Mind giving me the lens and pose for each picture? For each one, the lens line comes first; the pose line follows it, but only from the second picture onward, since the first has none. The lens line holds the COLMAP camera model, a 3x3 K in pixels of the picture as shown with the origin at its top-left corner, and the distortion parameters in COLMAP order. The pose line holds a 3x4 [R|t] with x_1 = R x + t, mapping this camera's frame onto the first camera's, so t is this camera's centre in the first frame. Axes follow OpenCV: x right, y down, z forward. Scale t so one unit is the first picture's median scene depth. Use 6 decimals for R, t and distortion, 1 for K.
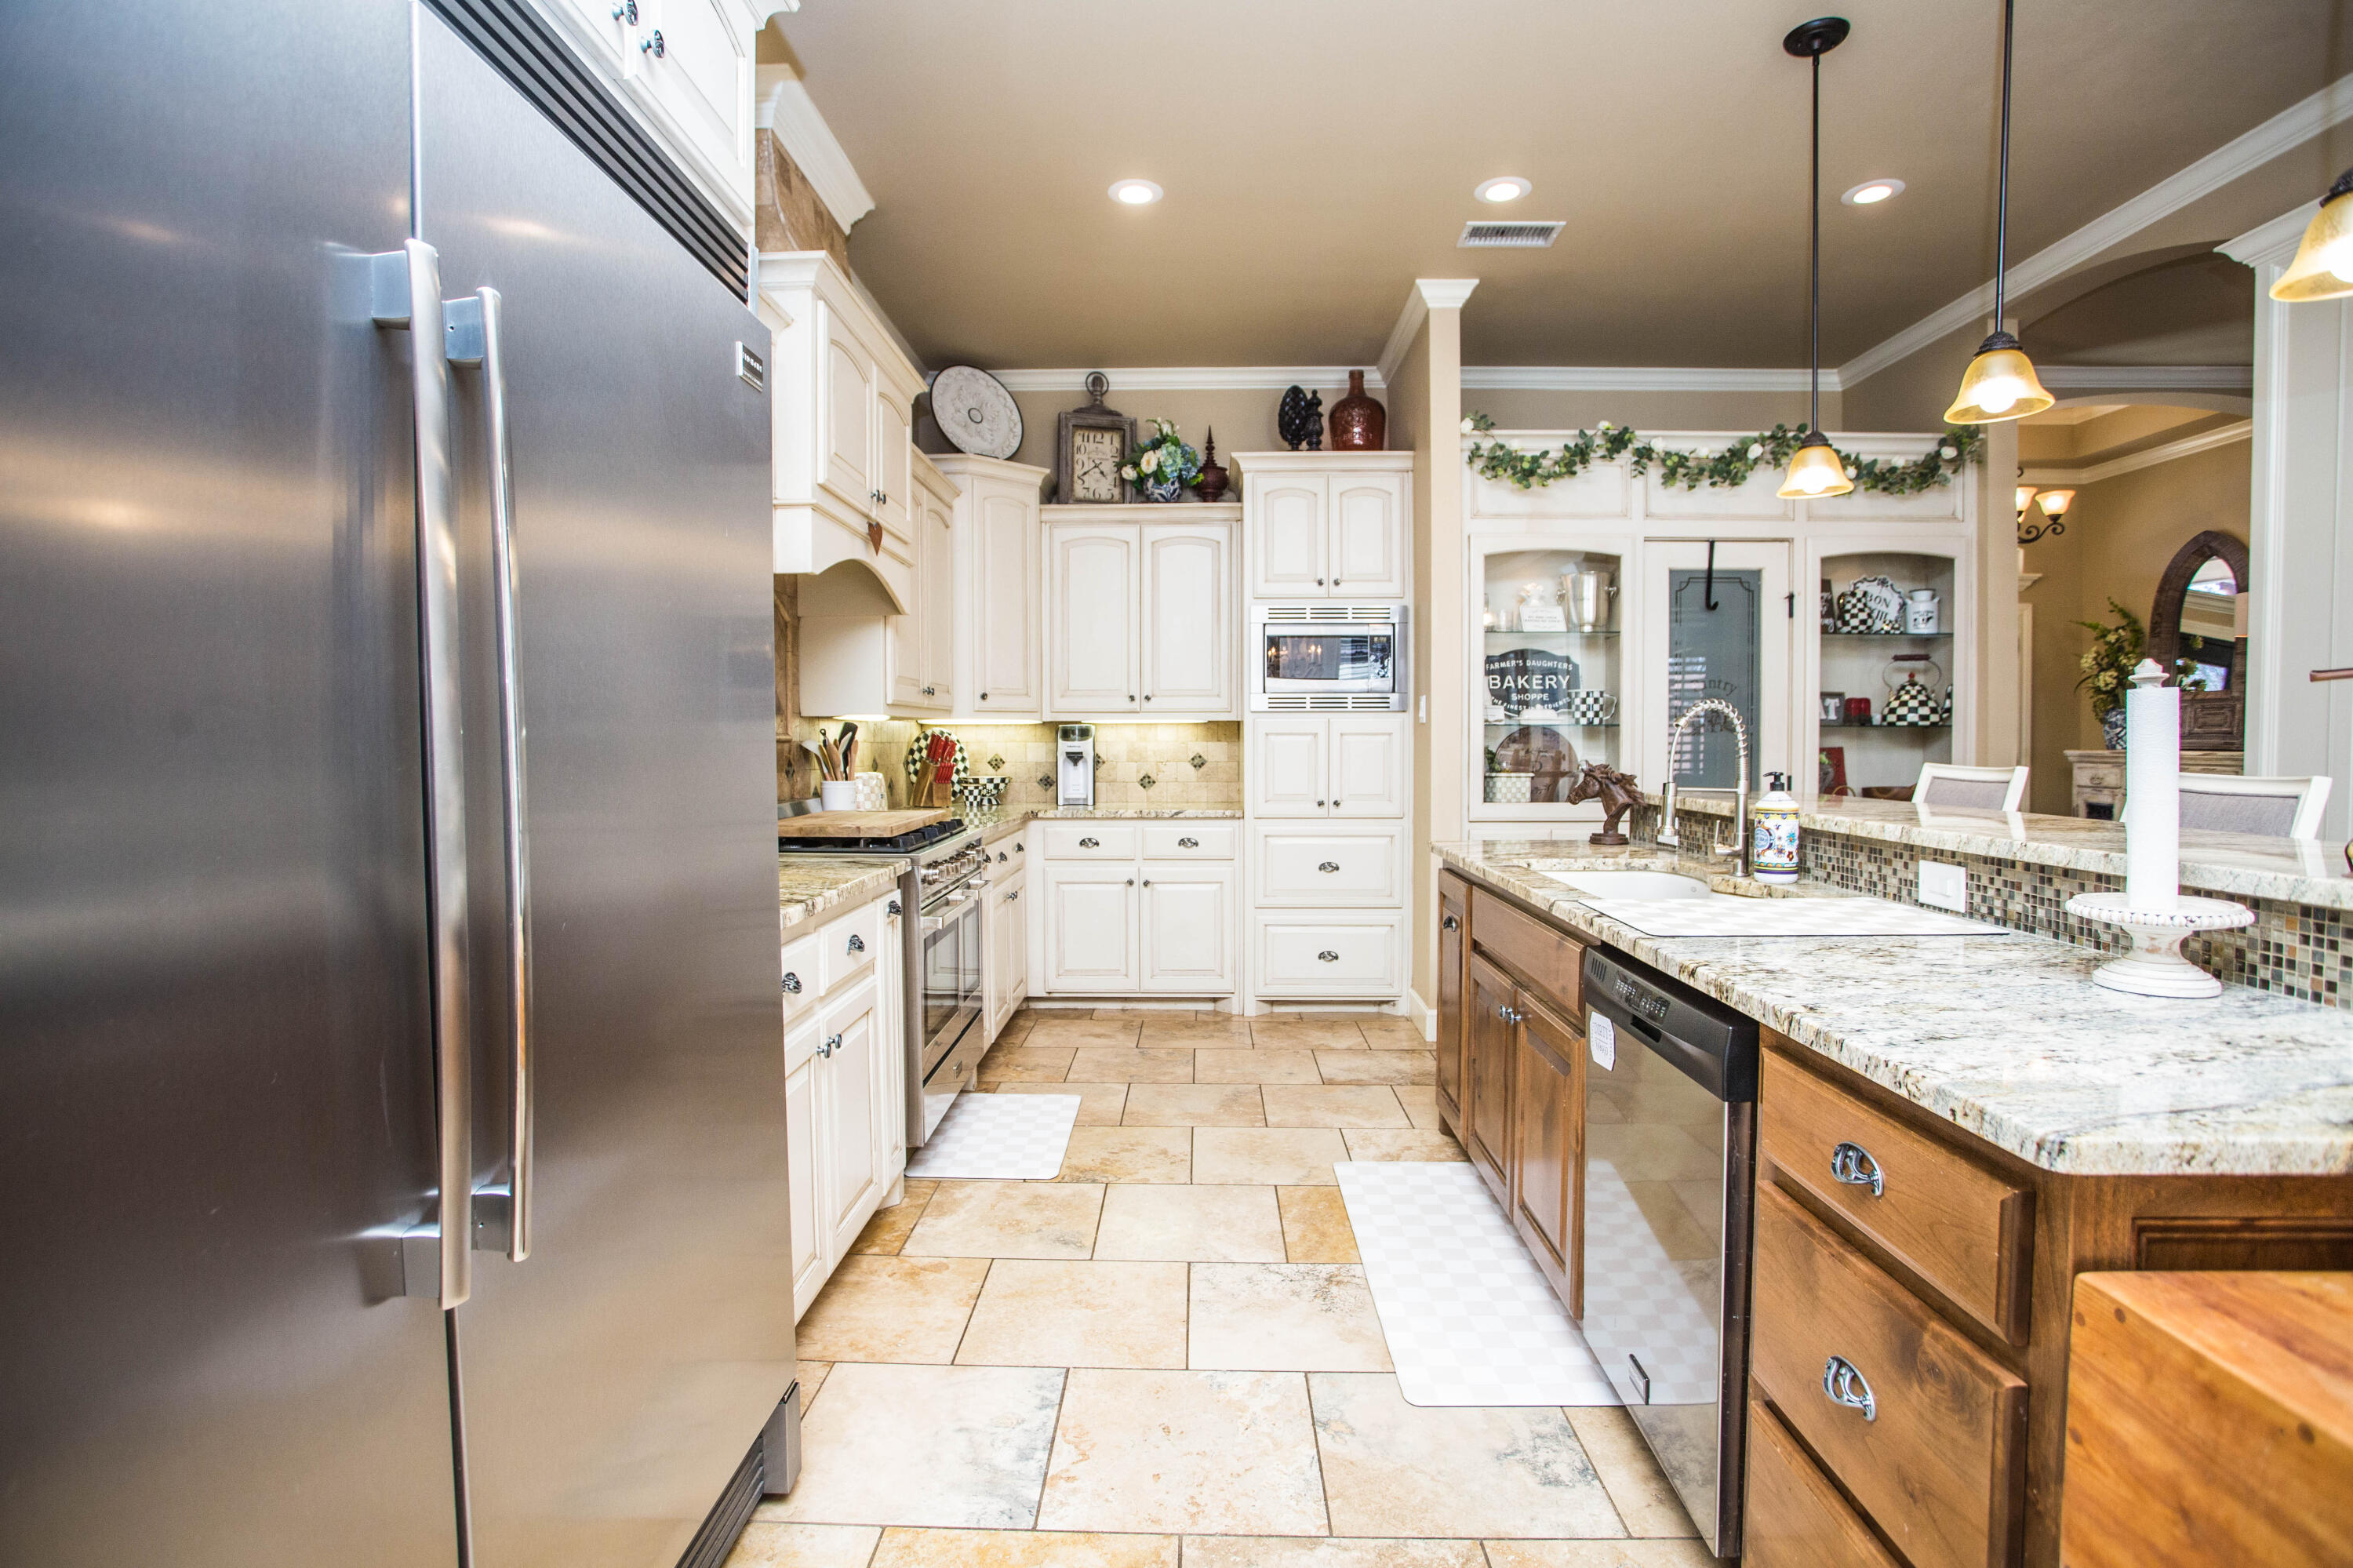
lens RADIAL K [[1120.6, 0, 1166.5], [0, 1120.6, 770.1], [0, 0, 1]] dist [-0.045640, 0.001686]
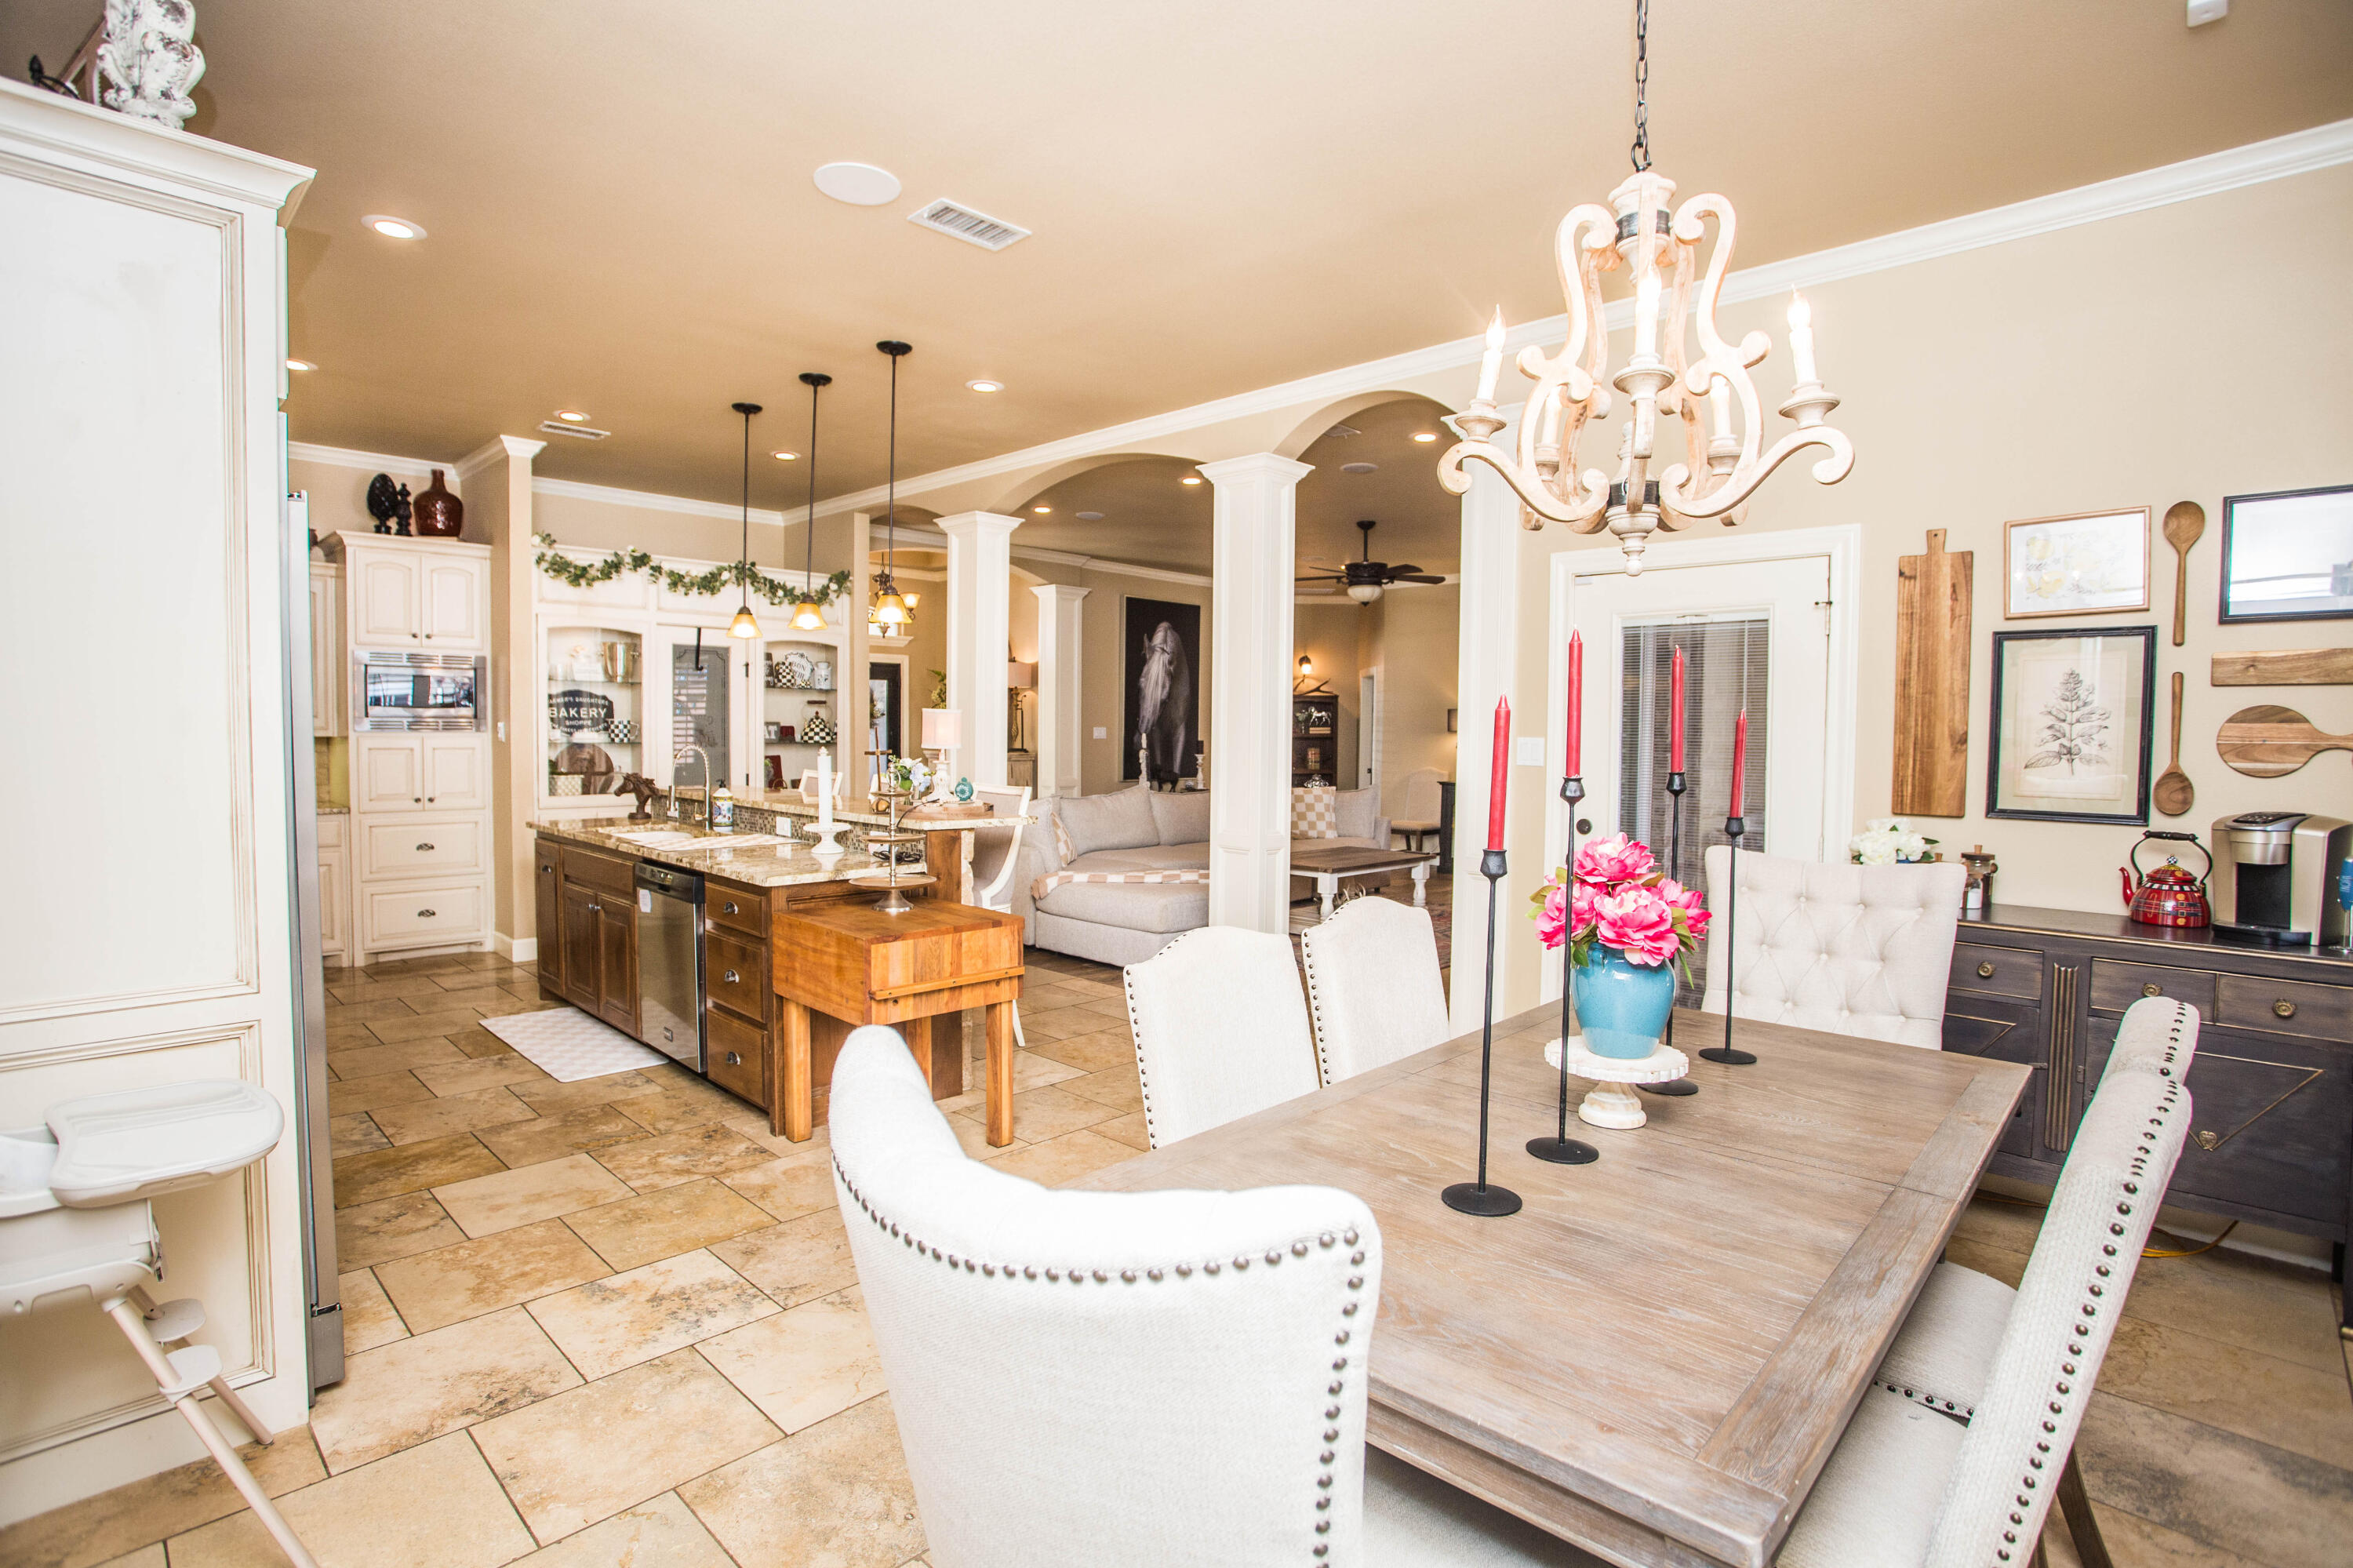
lens RADIAL K [[1120.6, 0, 1173.9], [0, 1120.6, 772.4], [0, 0, 1]] dist [-0.045640, 0.001686]
pose [[0.664549, -0.023389, 0.746878, -0.258925], [0.007227, 0.999664, 0.024875, -0.032140], [-0.747209, -0.011133, 0.664495, -0.589953]]
